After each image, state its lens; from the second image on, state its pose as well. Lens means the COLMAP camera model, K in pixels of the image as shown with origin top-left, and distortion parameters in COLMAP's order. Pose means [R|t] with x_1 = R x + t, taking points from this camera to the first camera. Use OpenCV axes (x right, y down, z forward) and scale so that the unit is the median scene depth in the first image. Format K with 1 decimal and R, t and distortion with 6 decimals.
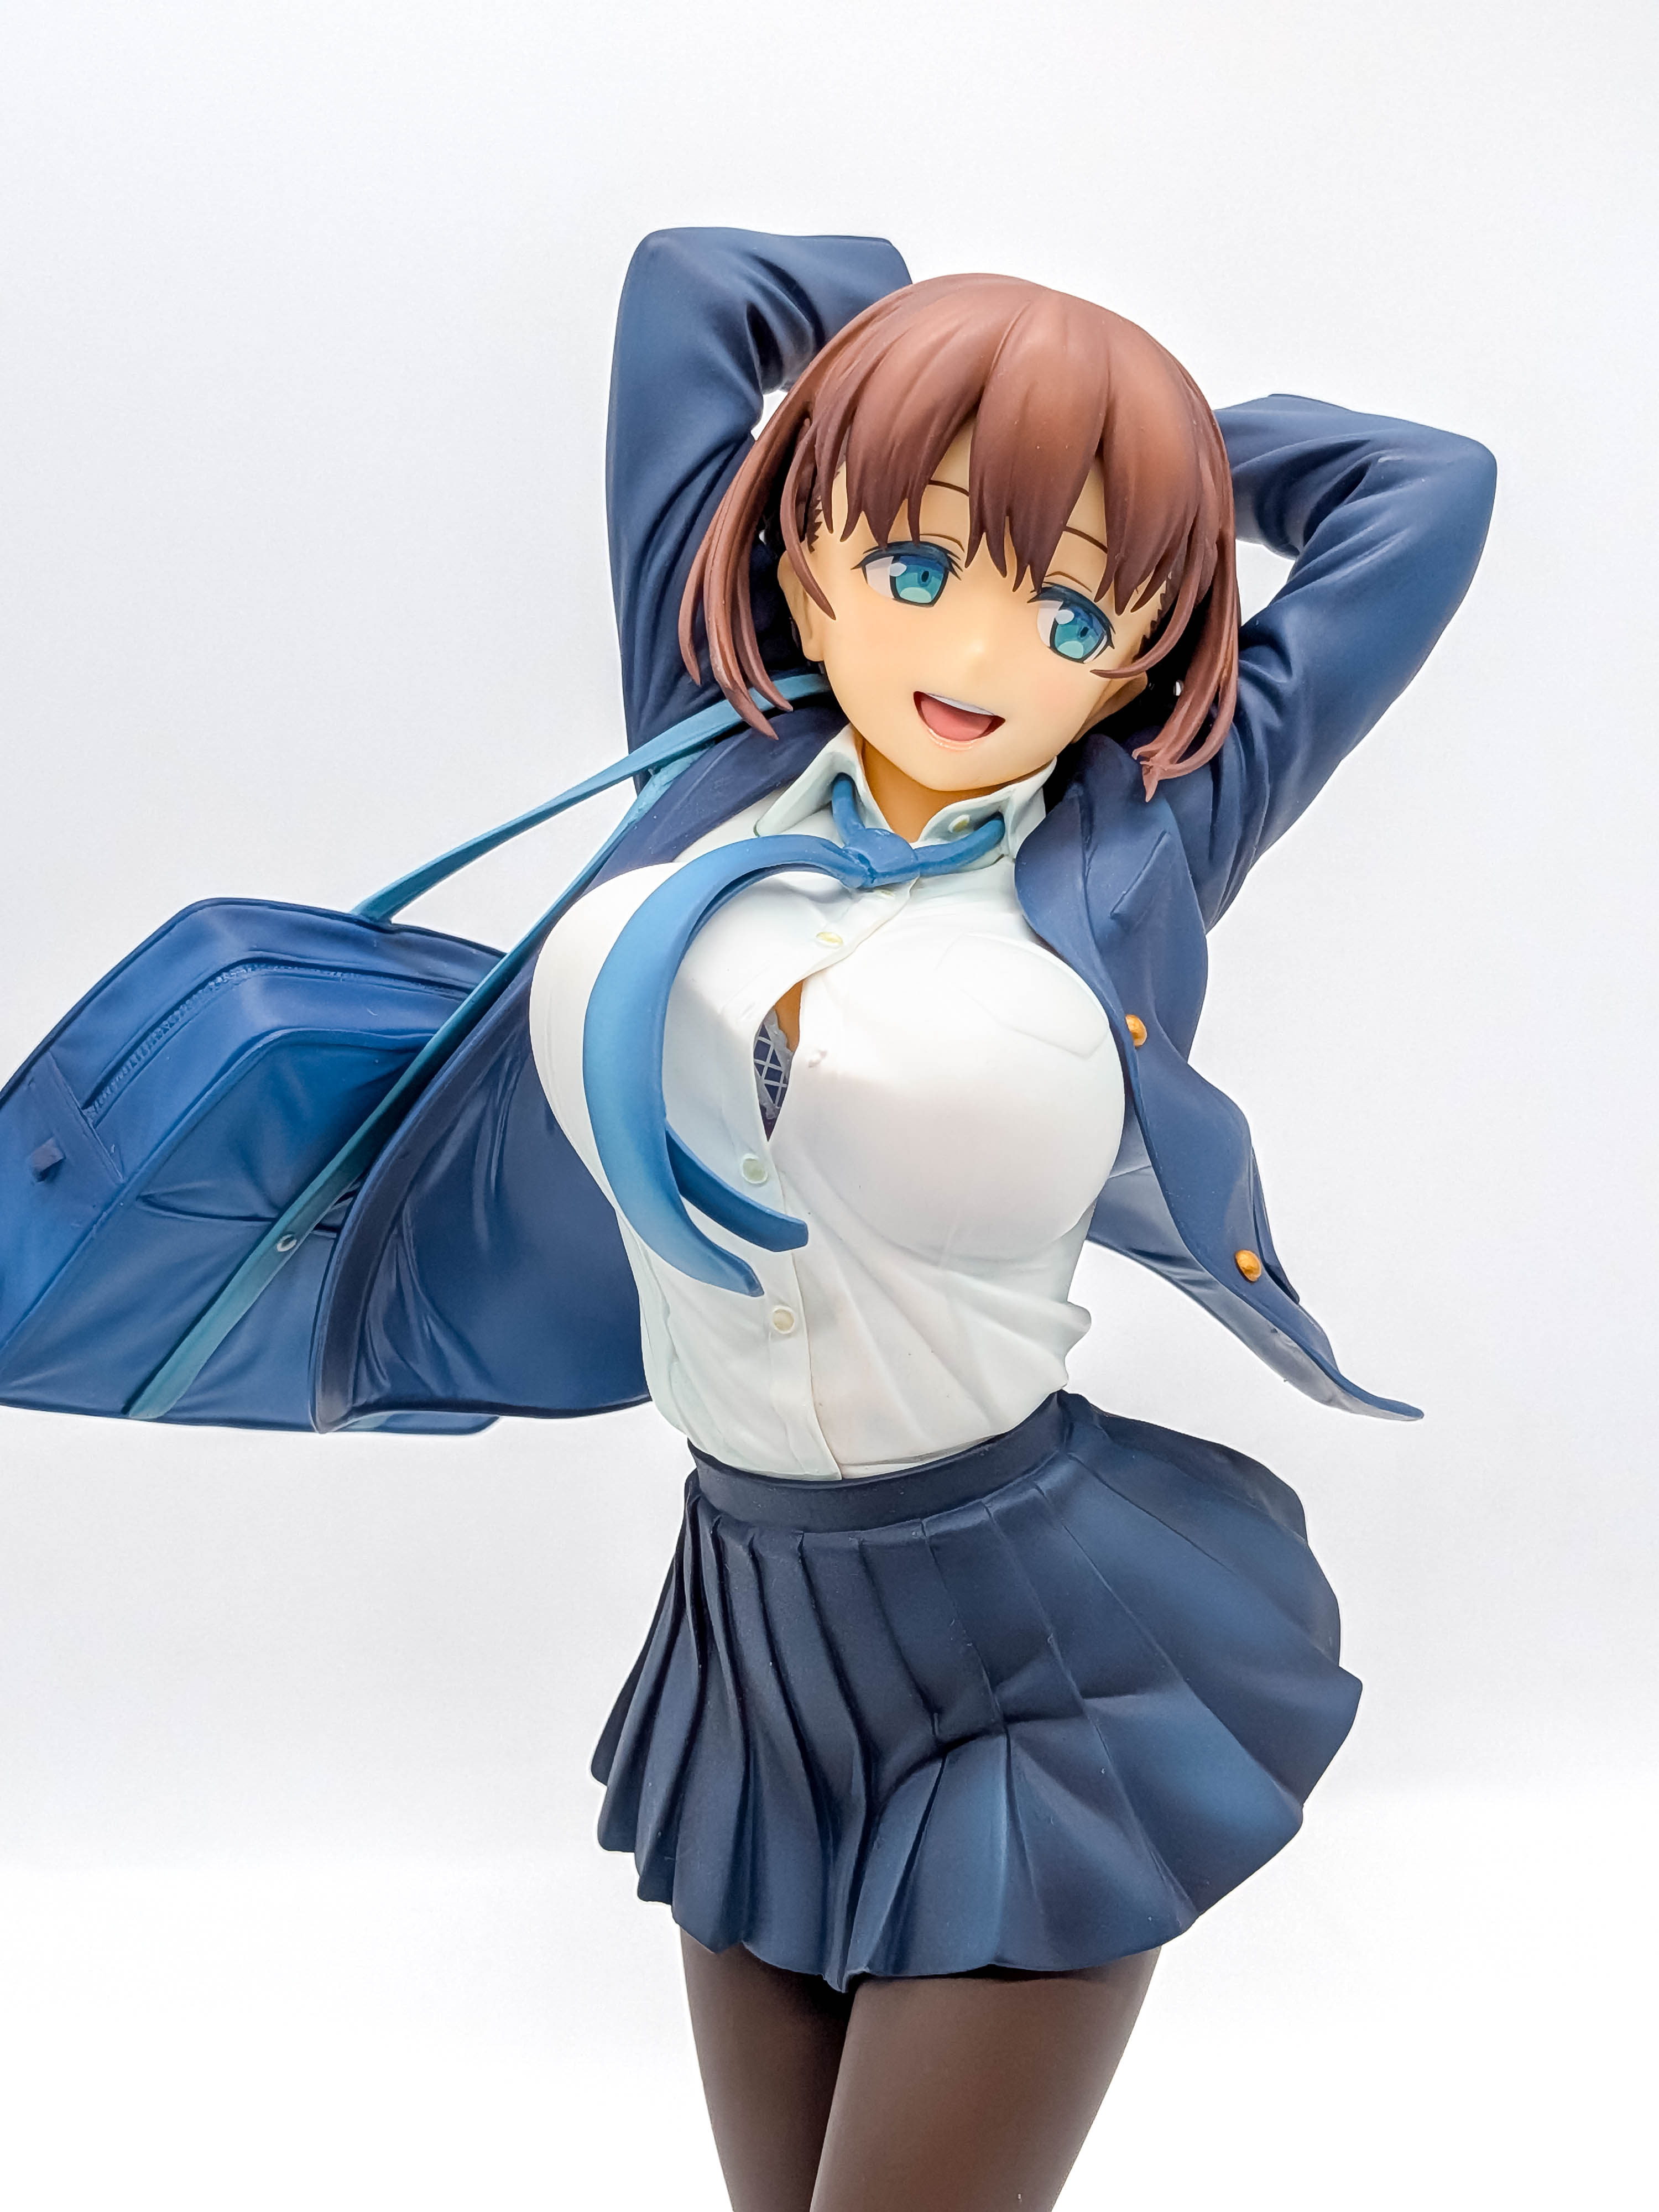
lens RADIAL K [[3282.5, 0, 849.7], [0, 3282.5, 997.9], [0, 0, 1]] dist [0.075832, 0.000000]
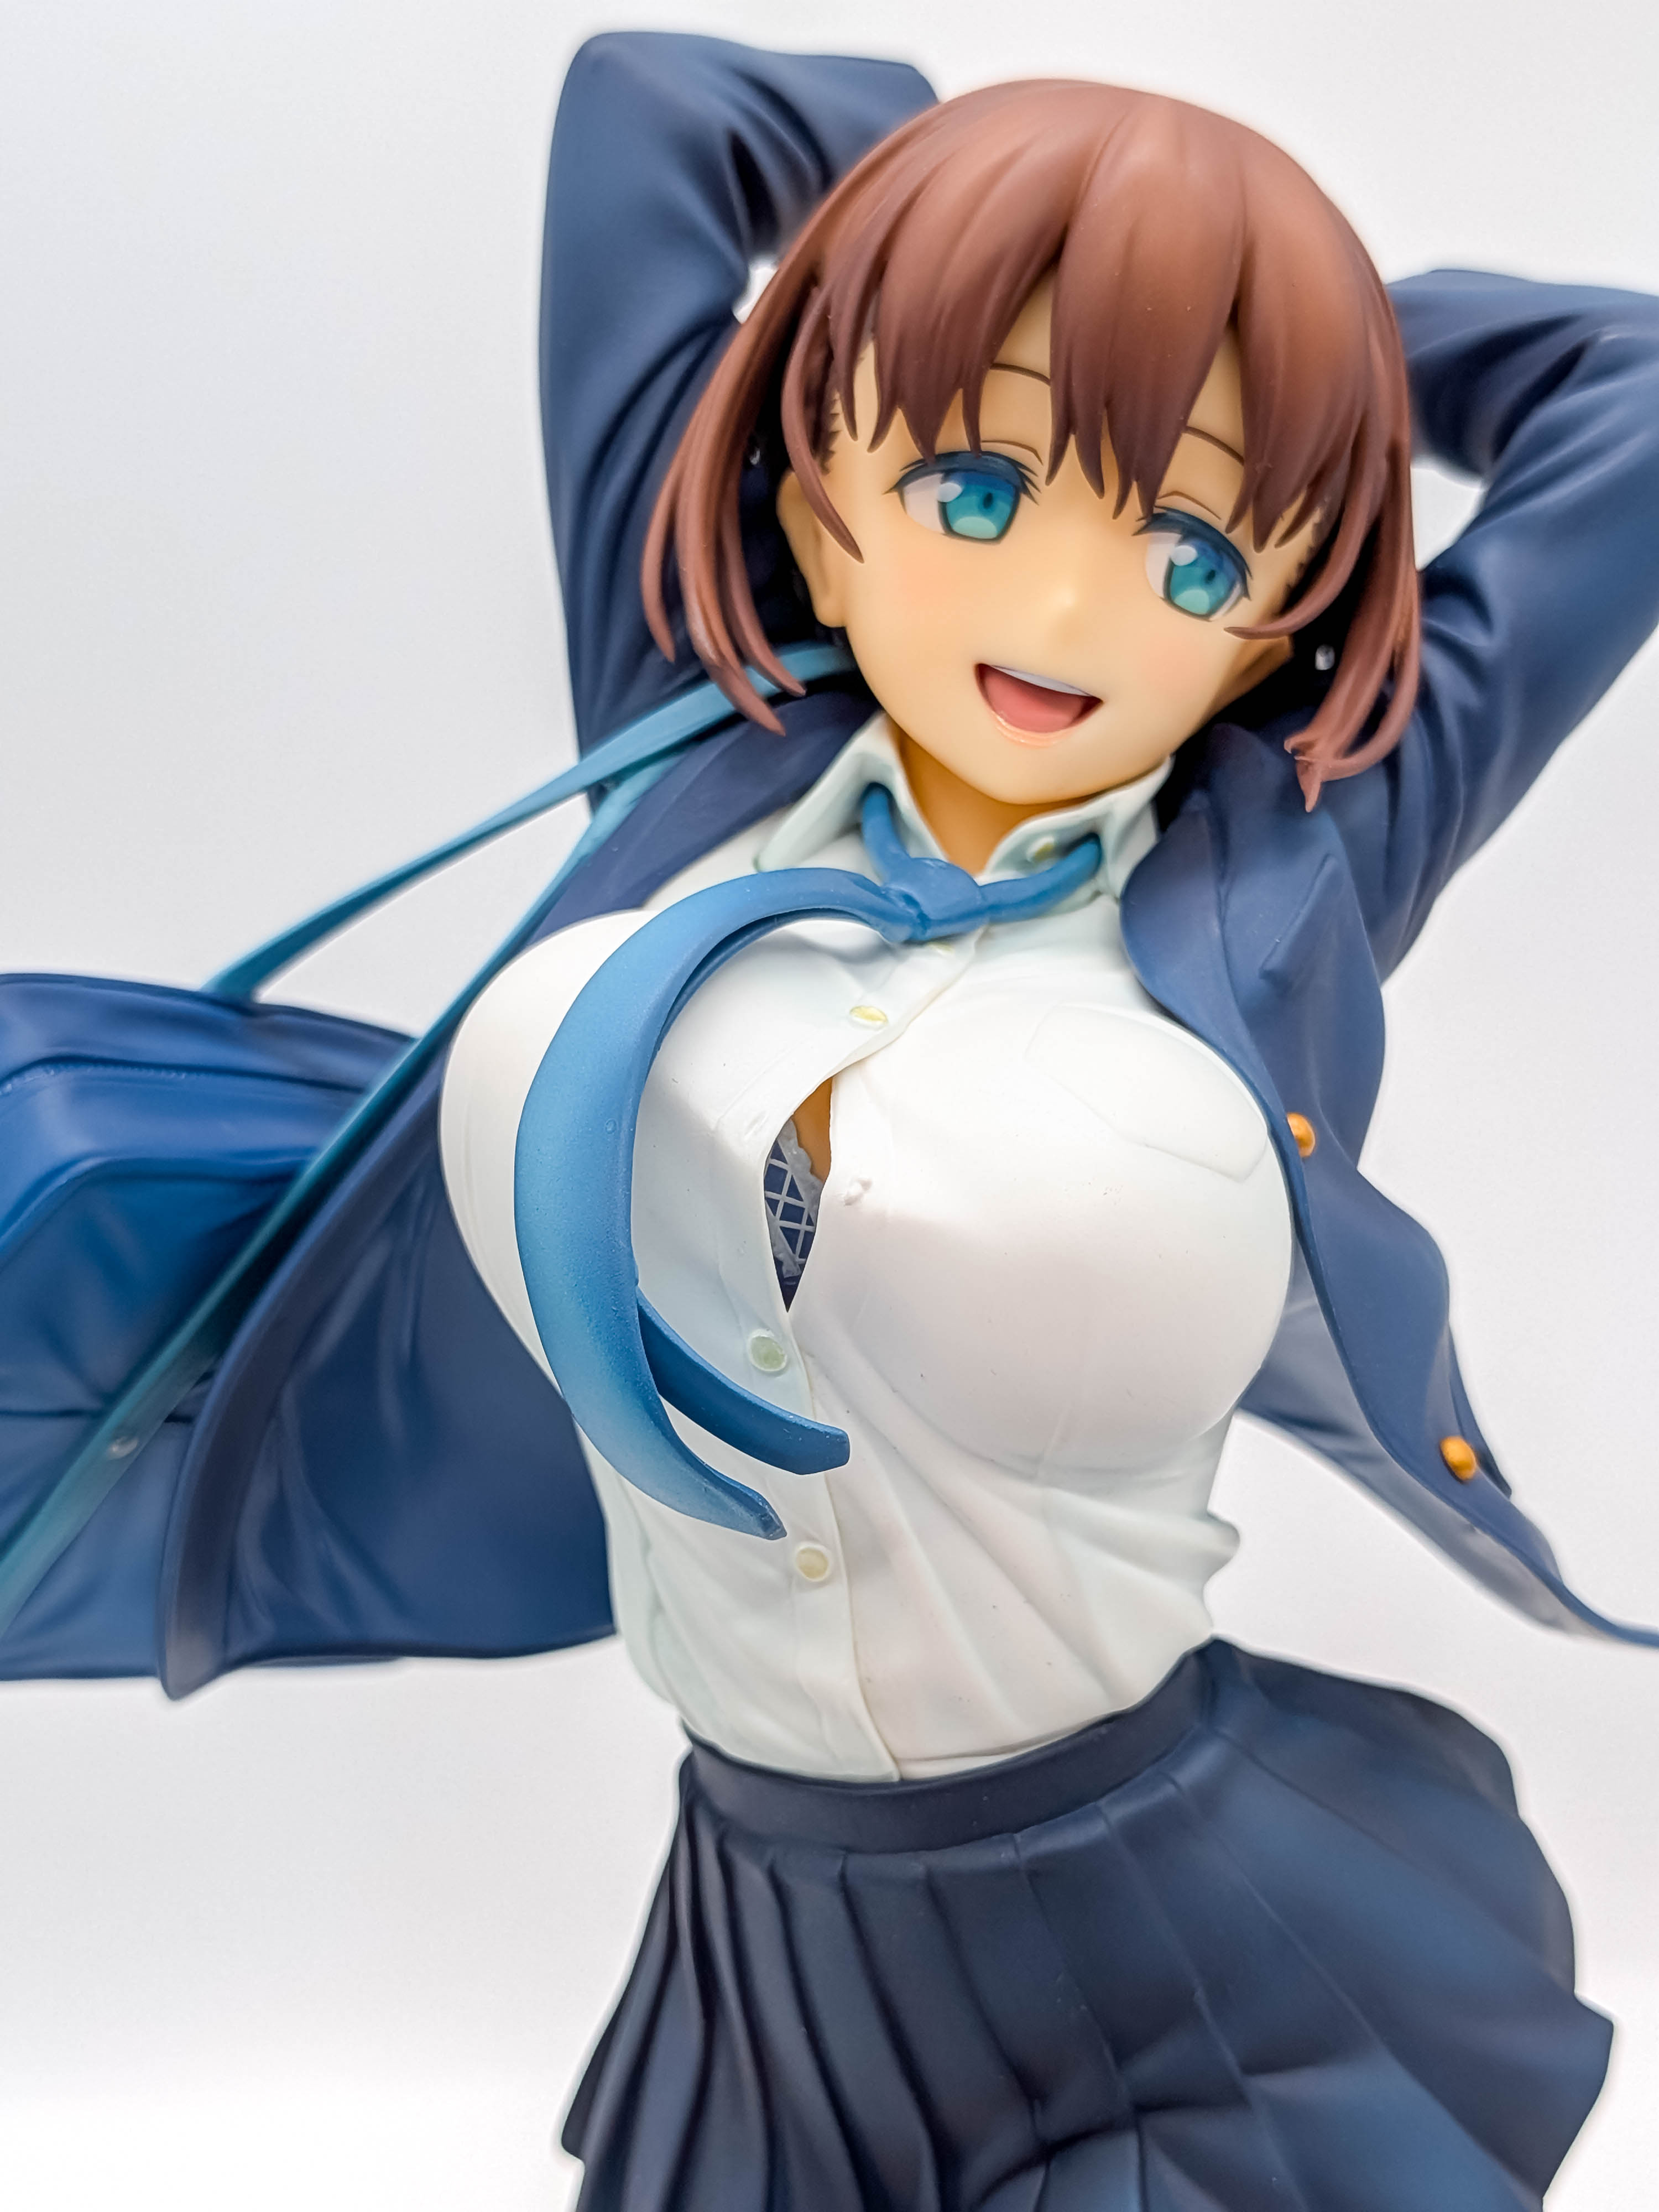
lens RADIAL K [[3282.5, 0, 905.2], [0, 3282.5, 1091.0], [0, 0, 1]] dist [0.075832, 0.000000]
pose [[0.999533, -0.020509, 0.022665, -0.013747], [0.020171, 0.999683, 0.015070, -0.011647], [-0.022967, -0.014606, 0.999630, 0.286989]]
